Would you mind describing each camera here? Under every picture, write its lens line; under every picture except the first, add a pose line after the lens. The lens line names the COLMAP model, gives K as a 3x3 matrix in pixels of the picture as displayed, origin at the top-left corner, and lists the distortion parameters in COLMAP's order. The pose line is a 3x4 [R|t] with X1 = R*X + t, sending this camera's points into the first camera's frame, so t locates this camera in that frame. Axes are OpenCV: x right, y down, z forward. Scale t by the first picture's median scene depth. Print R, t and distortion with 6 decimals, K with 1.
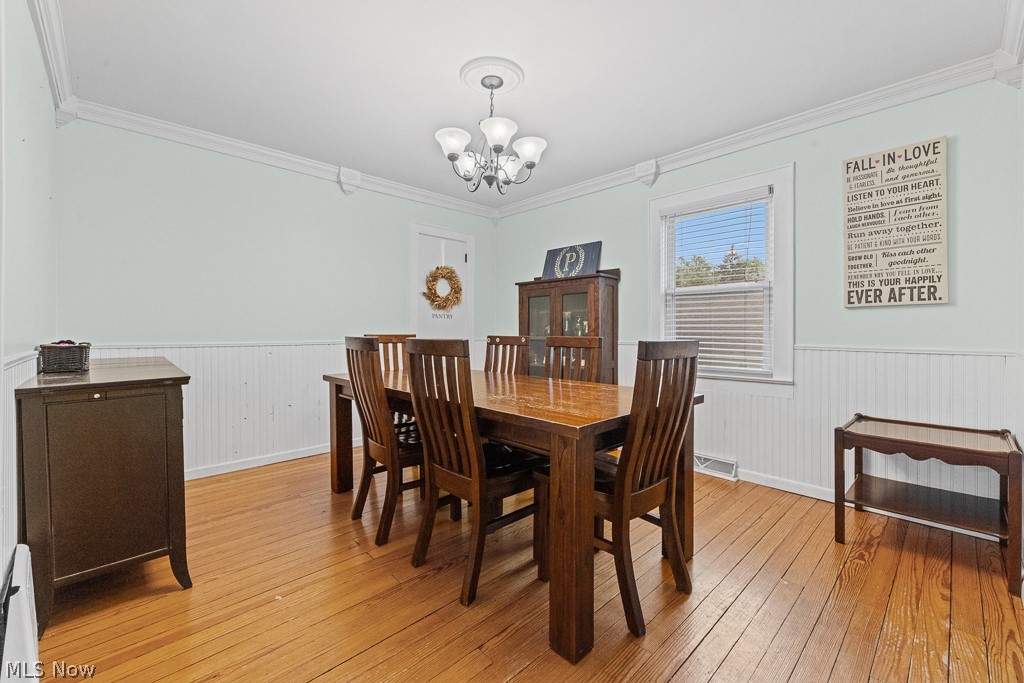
lens RADIAL K [[421.1, 0, 493.6], [0, 421.1, 340.2], [0, 0, 1]] dist [0.000783, -0.000035]
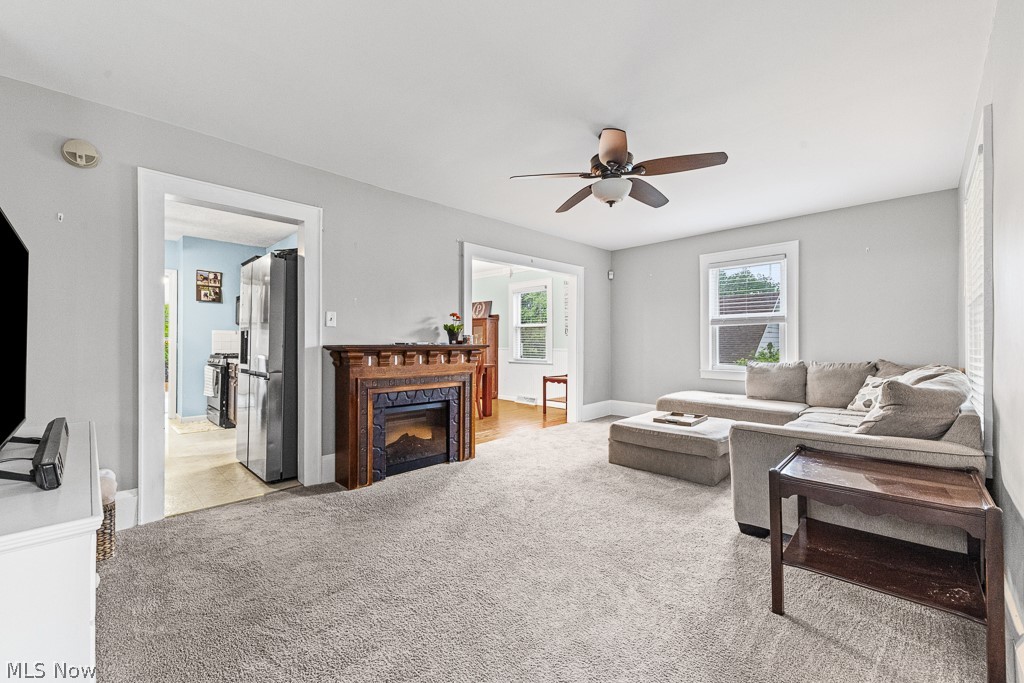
lens RADIAL K [[421.1, 0, 493.6], [0, 421.1, 340.2], [0, 0, 1]] dist [0.000783, -0.000035]
pose [[0.999707, -0.004278, 0.023837, 0.212624], [0.004797, 0.999751, -0.021771, 0.008065], [-0.023738, 0.021879, 0.999479, -1.101467]]
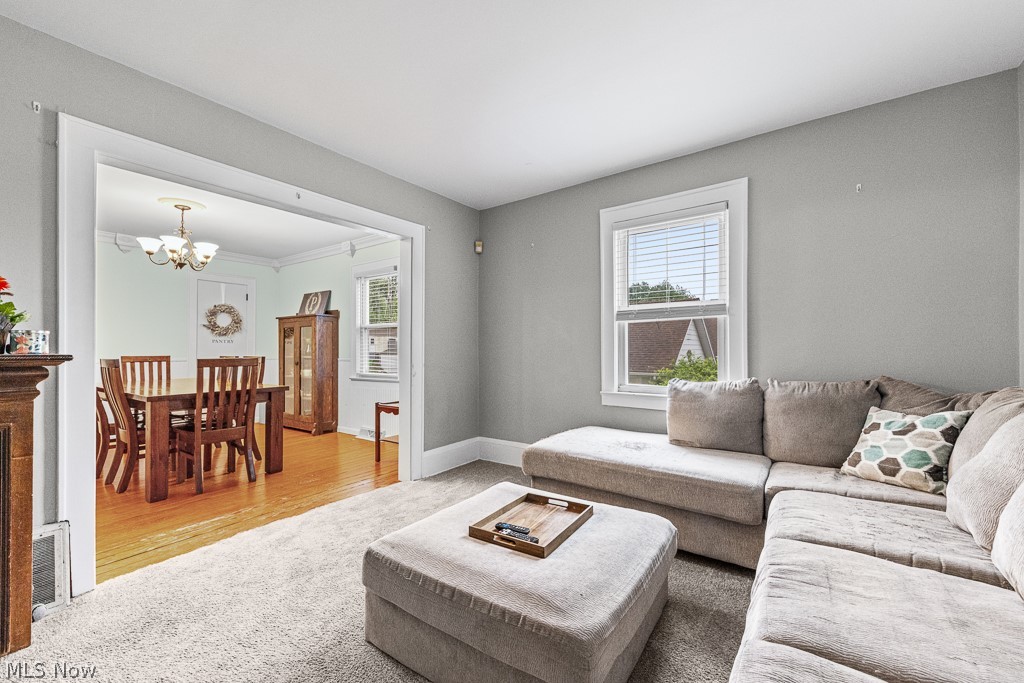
lens RADIAL K [[419.6, 0, 508.7], [0, 419.6, 352.5], [0, 0, 1]] dist [-0.001941, -0.000122]
pose [[0.979073, -0.008551, 0.203328, 0.560382], [0.011203, 0.999866, -0.011896, 0.004608], [-0.203199, 0.013925, 0.979038, -0.545767]]
